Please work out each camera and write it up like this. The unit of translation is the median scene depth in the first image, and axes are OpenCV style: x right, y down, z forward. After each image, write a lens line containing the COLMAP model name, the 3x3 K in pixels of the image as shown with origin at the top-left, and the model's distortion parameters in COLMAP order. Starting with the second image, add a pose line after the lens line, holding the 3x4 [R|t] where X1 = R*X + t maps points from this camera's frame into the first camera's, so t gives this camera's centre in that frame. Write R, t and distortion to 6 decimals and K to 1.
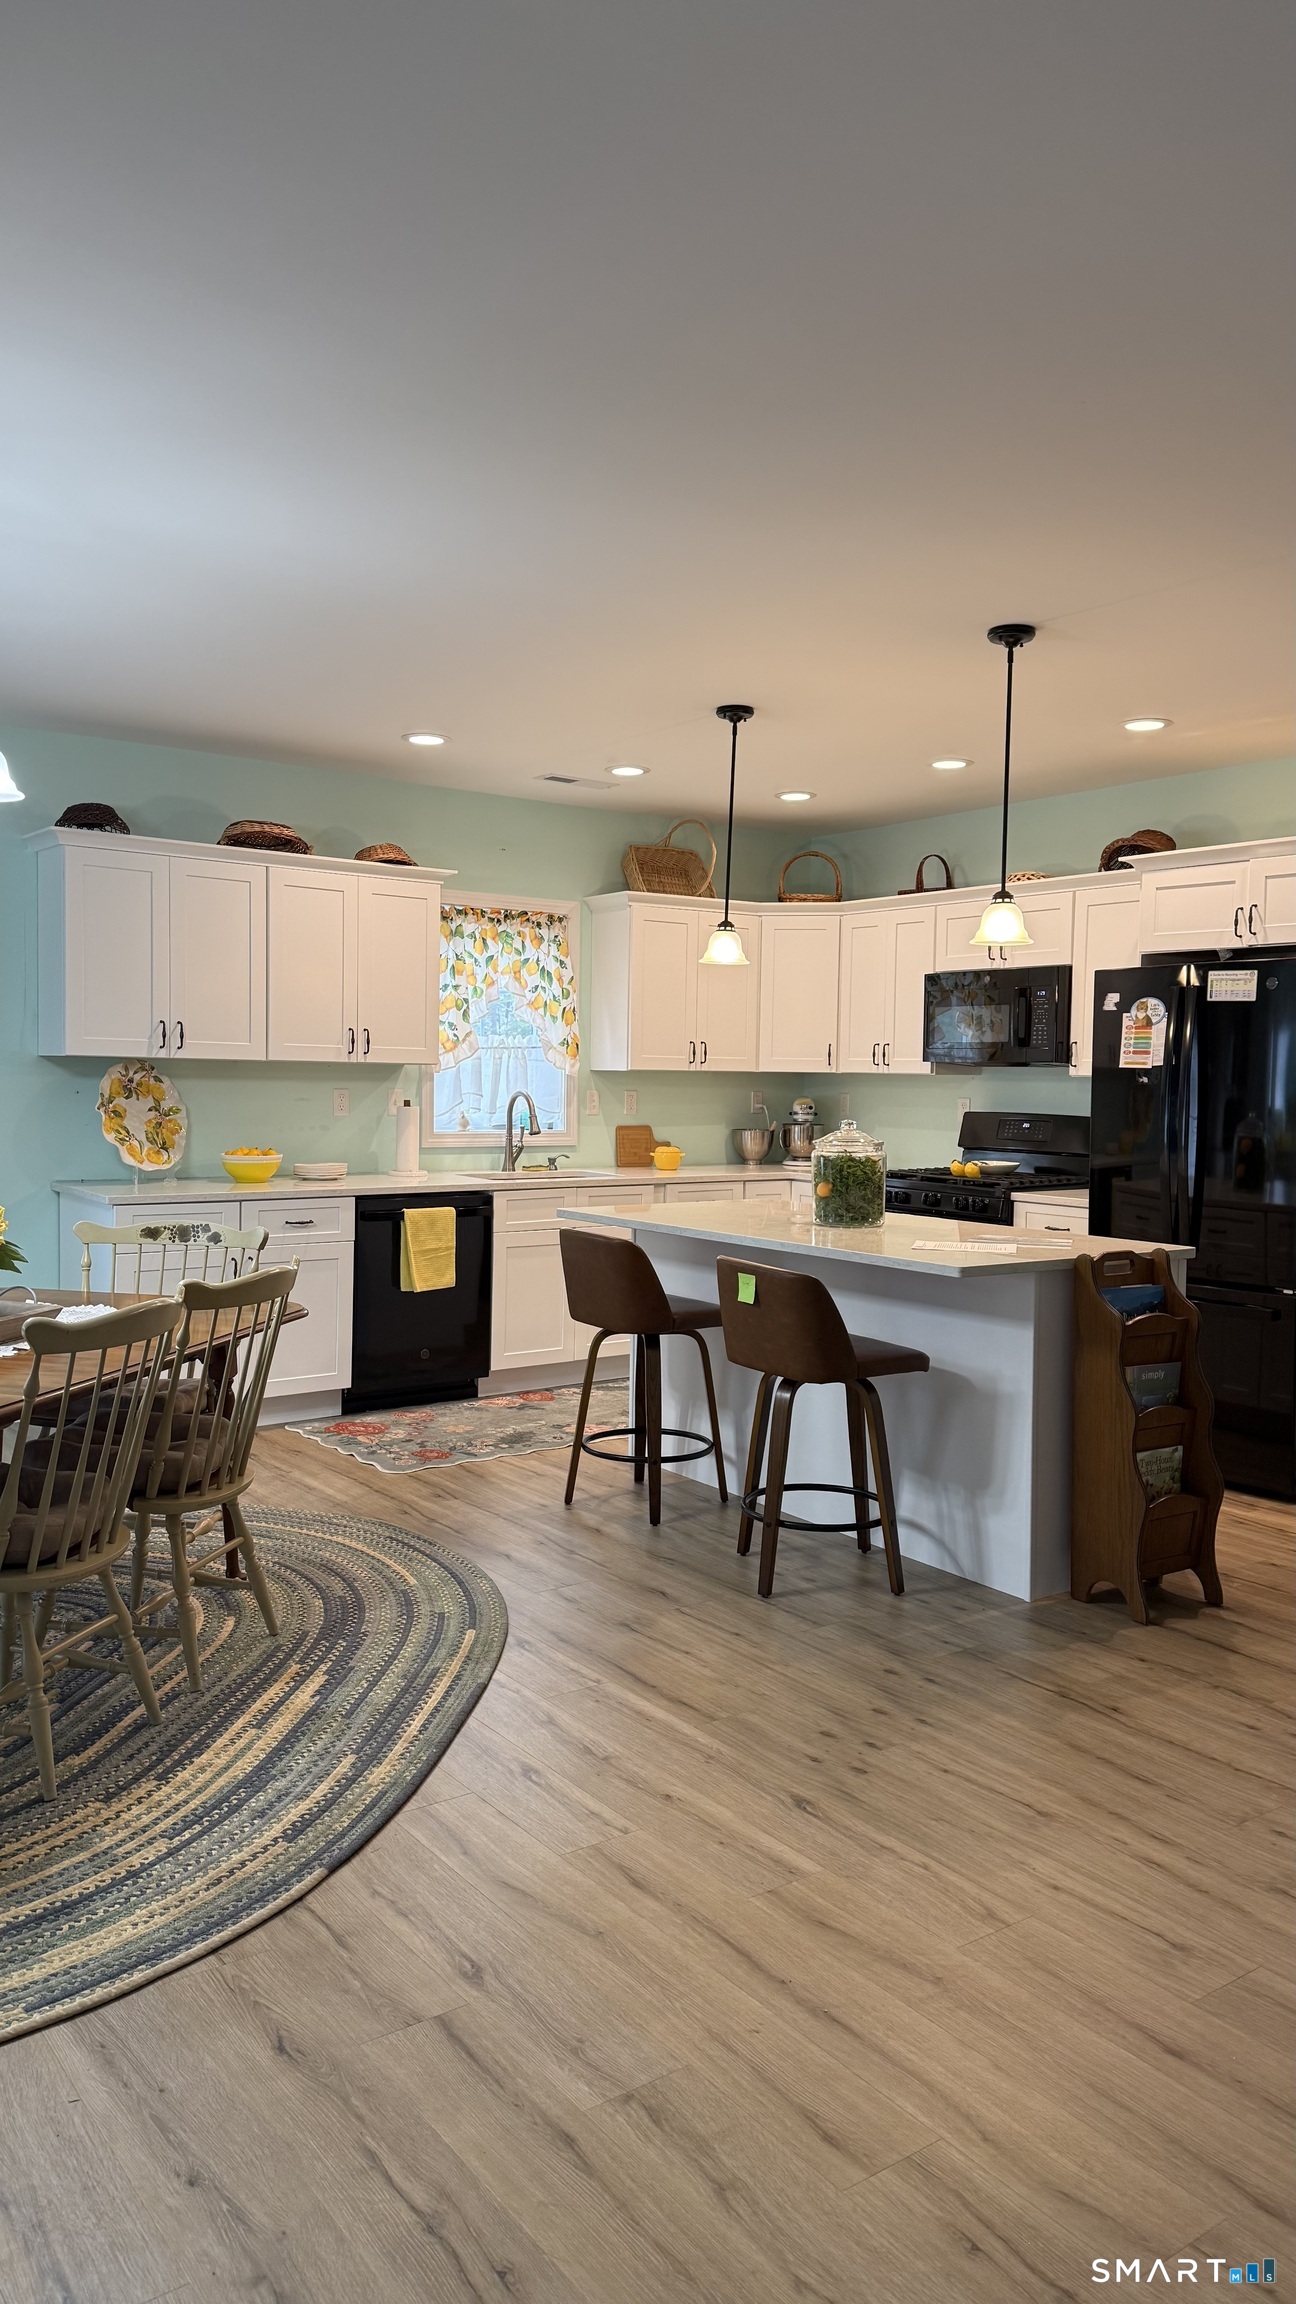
lens RADIAL K [[1599.2, 0, 724.2], [0, 1599.2, 1172.9], [0, 0, 1]] dist [0.082825, -0.073328]
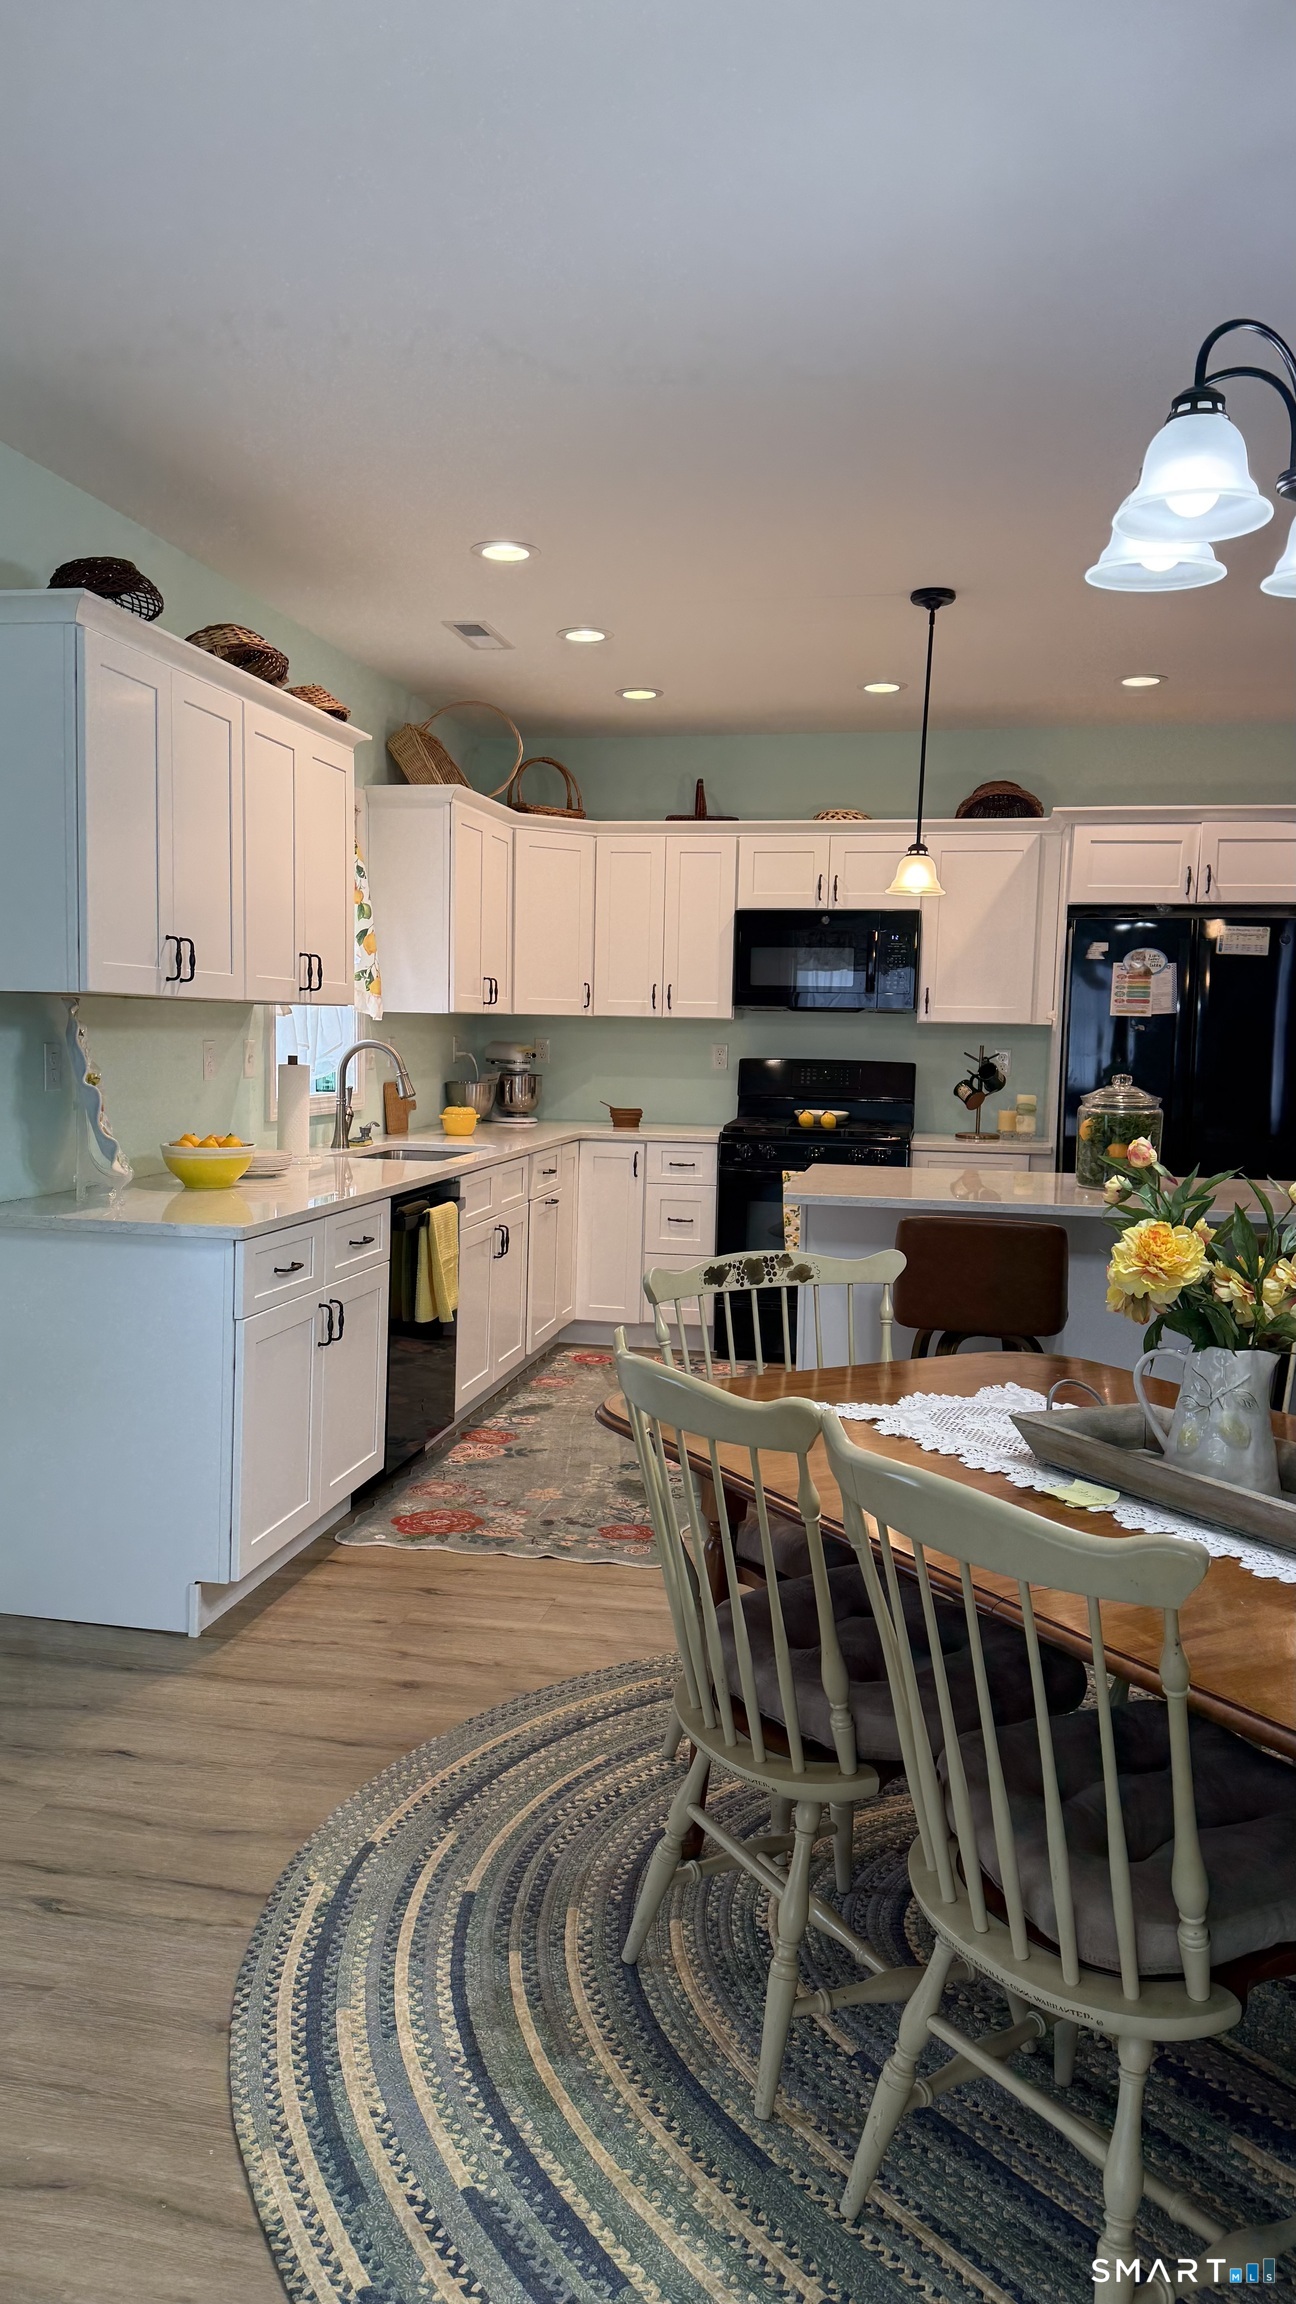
lens RADIAL K [[1599.2, 0, 593.5], [0, 1599.2, 1099.2], [0, 0, 1]] dist [0.082825, -0.073328]
pose [[0.733979, -0.032278, 0.678405, -0.790044], [0.033685, 0.999371, 0.011104, -0.040186], [-0.678337, 0.014702, 0.734604, 0.543409]]
